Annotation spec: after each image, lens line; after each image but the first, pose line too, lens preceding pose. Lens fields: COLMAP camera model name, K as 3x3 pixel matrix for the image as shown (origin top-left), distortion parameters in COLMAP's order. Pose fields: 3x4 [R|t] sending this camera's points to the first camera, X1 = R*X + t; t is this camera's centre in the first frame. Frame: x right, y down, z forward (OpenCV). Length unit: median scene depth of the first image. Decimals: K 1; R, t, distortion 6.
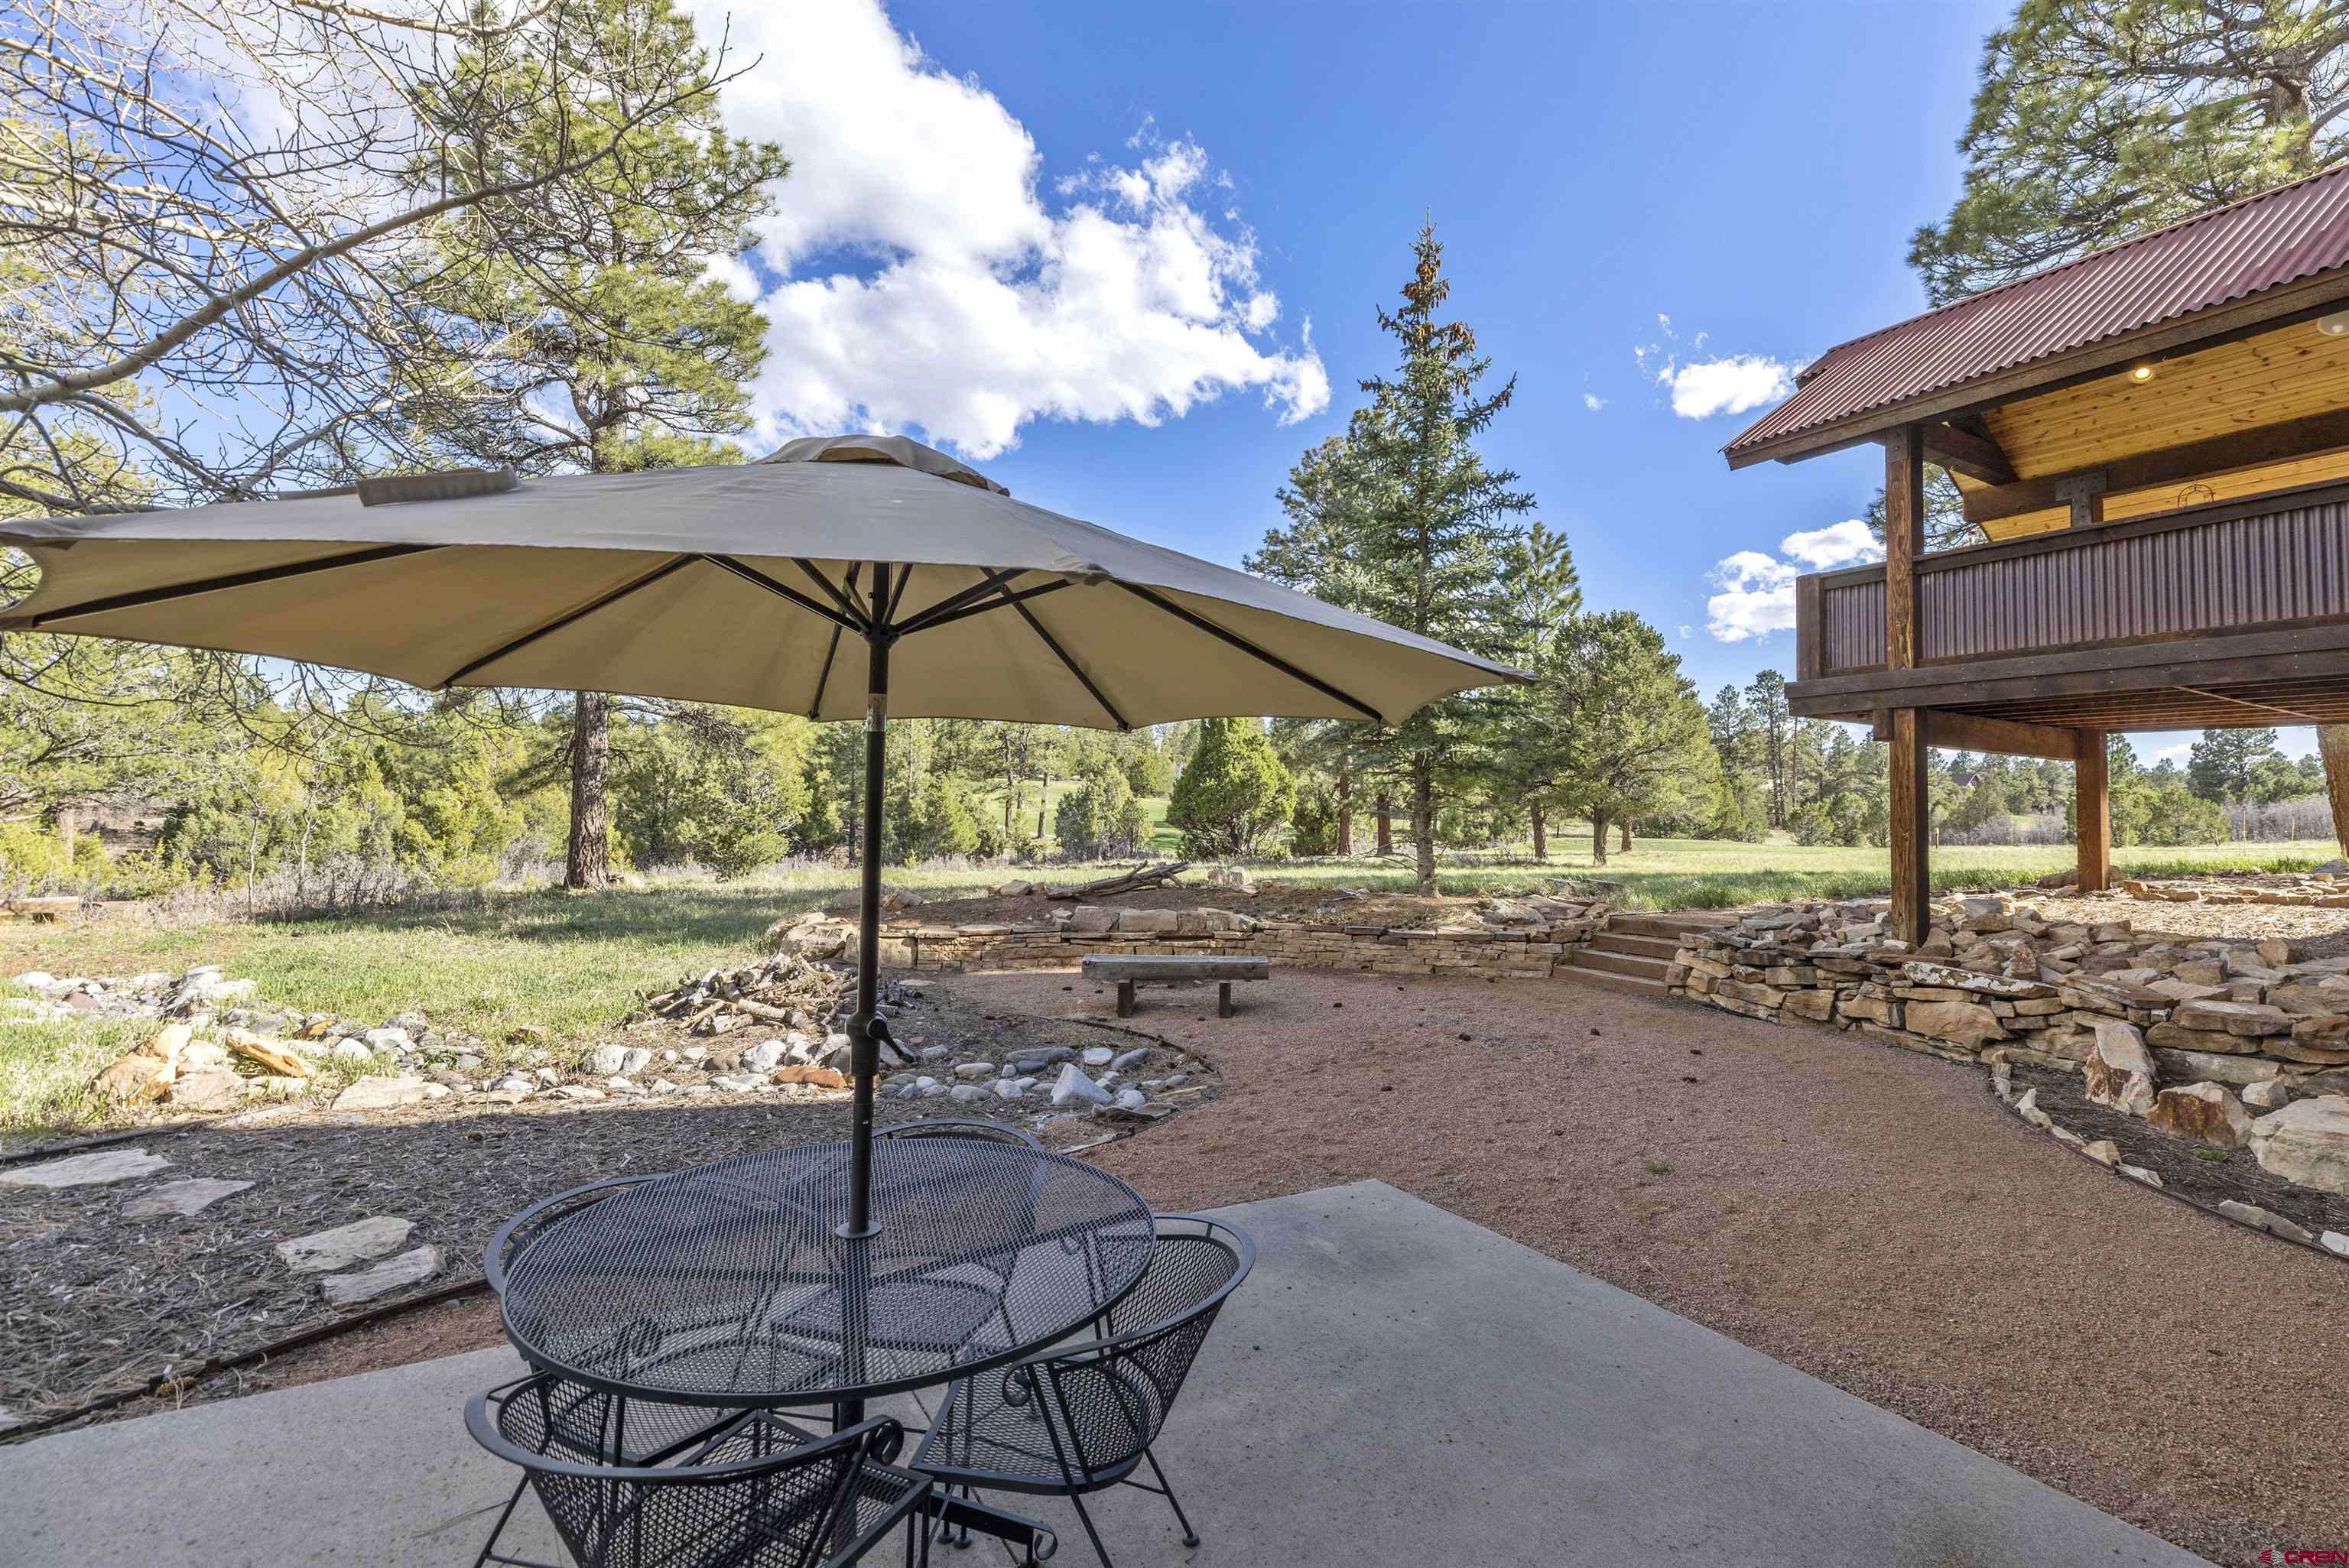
lens RADIAL K [[1098.0, 0, 1226.8], [0, 1098.0, 746.5], [0, 0, 1]] dist [0.001729, 0.004819]
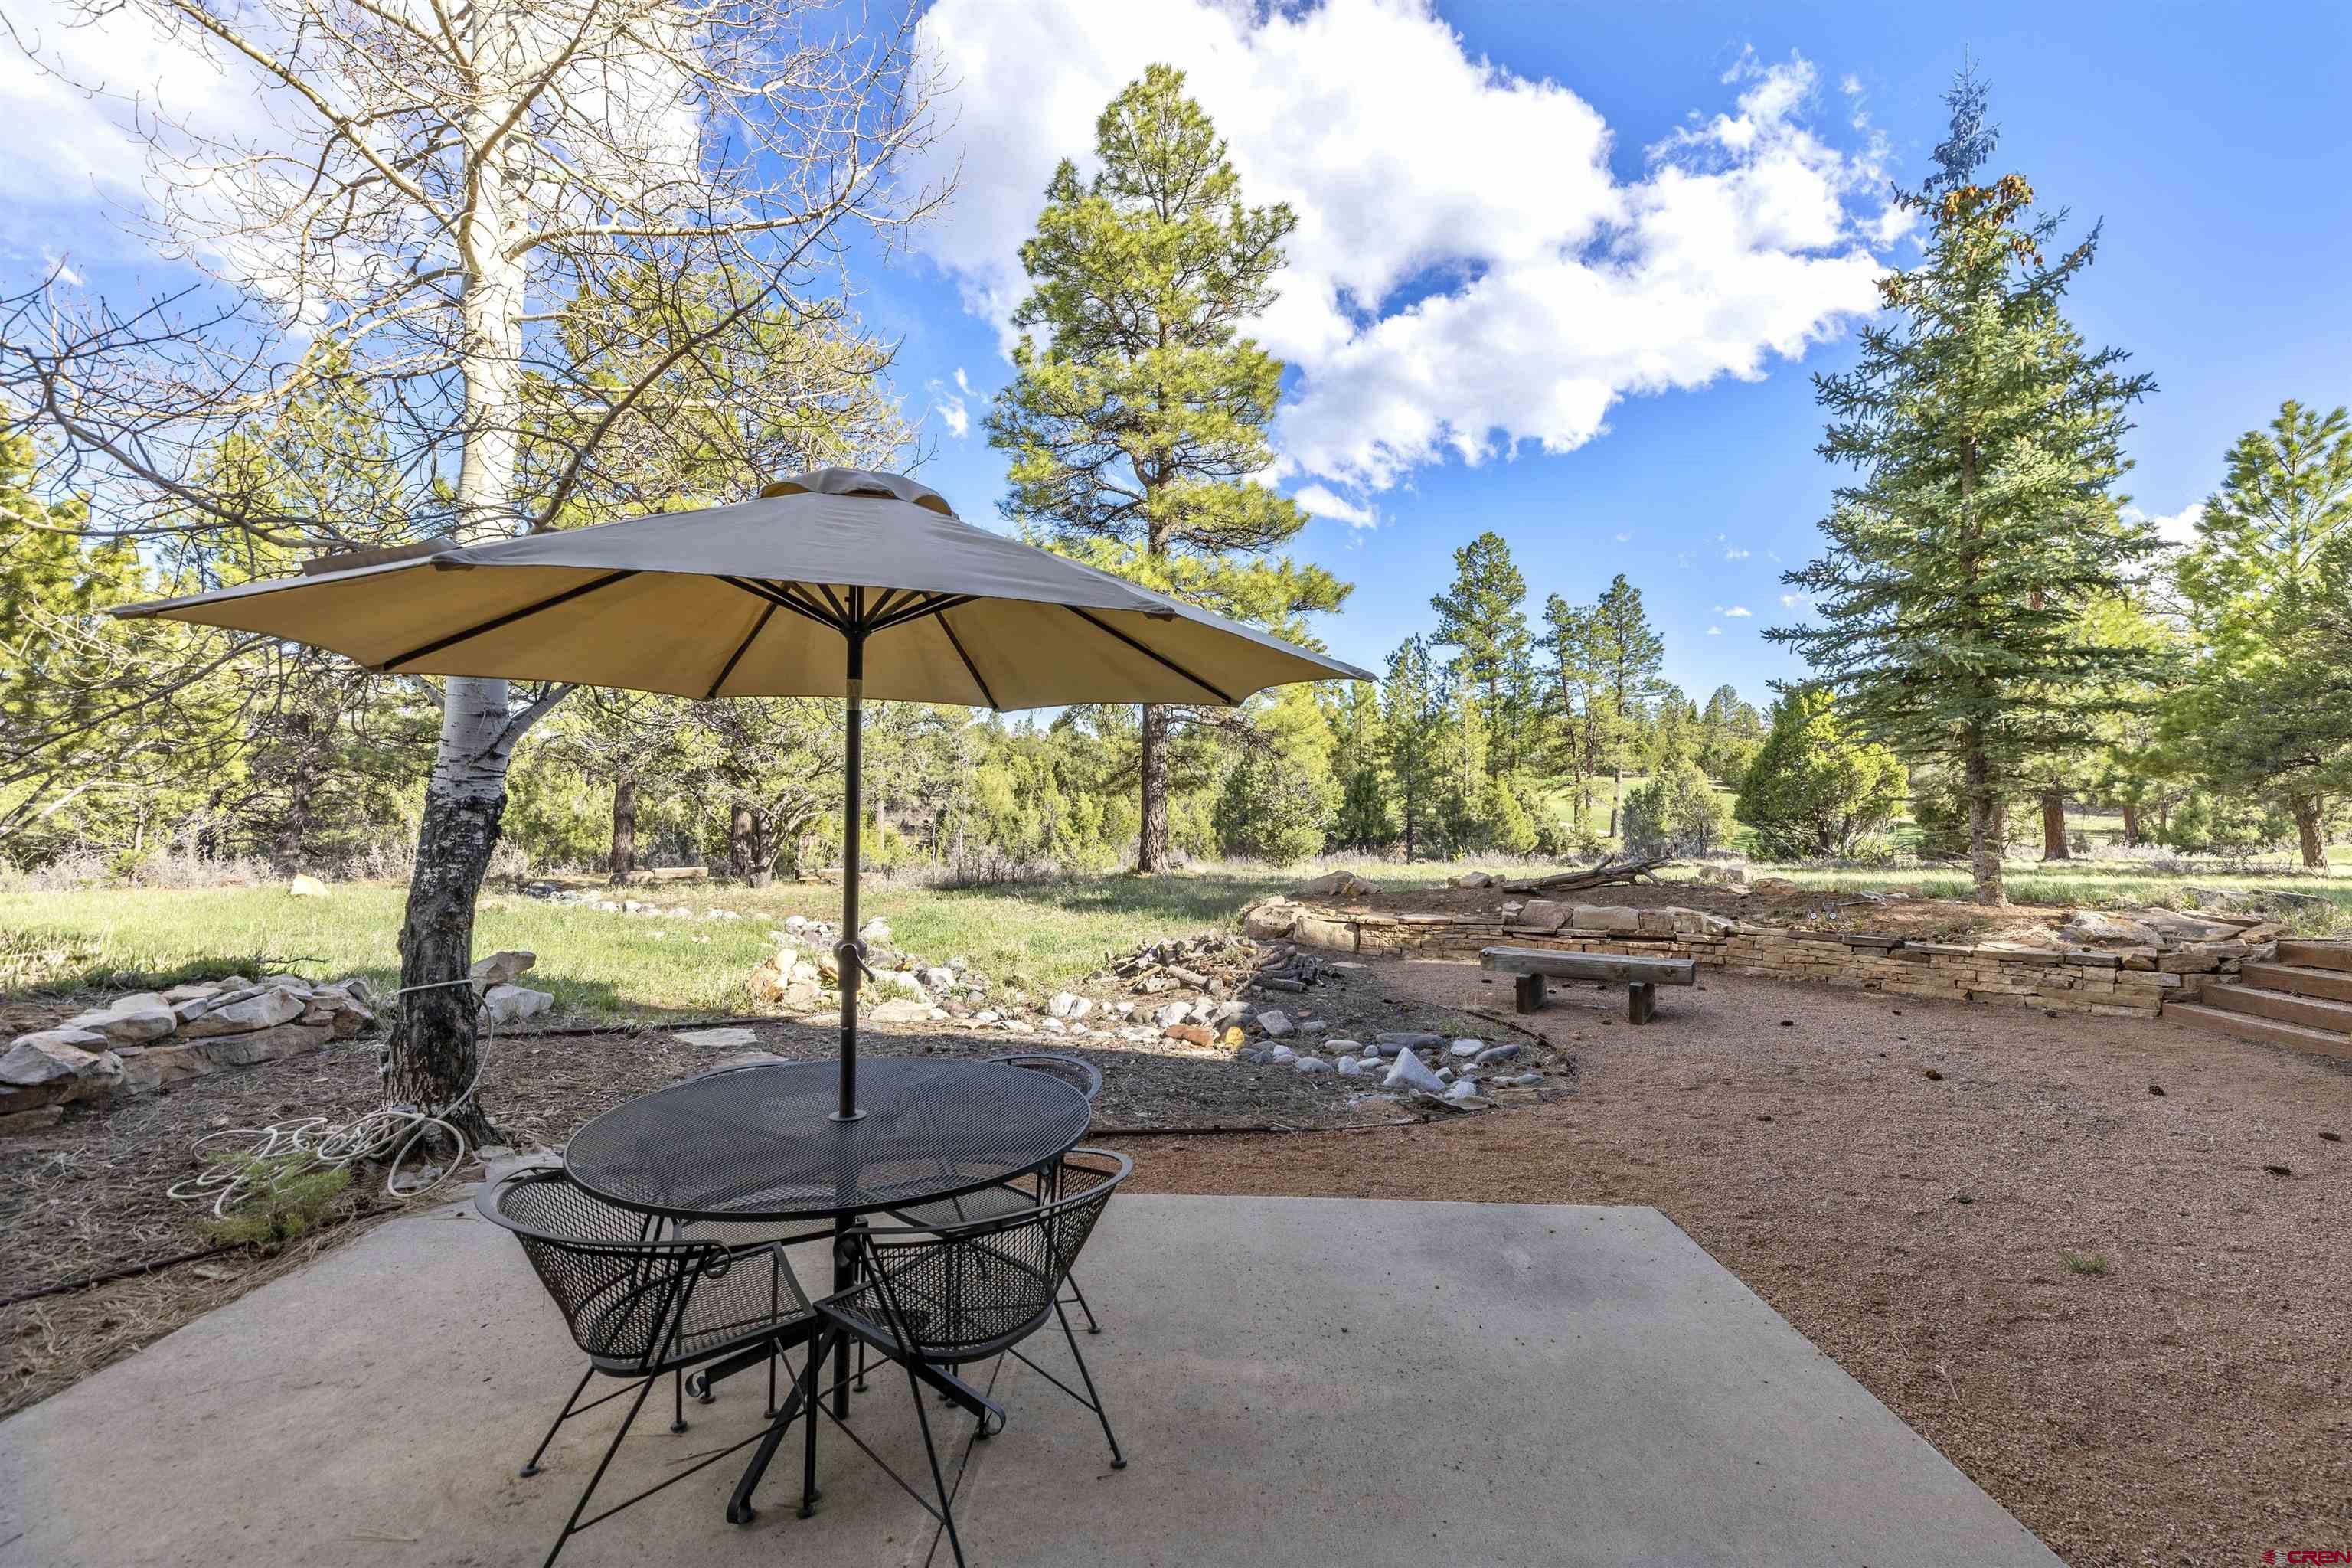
lens RADIAL K [[1099.5, 0, 1228.4], [0, 1099.5, 746.4], [0, 0, 1]] dist [0.001729, 0.004819]
pose [[0.851164, -0.037913, -0.523530, 0.134799], [0.037034, 0.999240, -0.012153, 0.011184], [0.523593, -0.009044, 0.851921, 0.034412]]
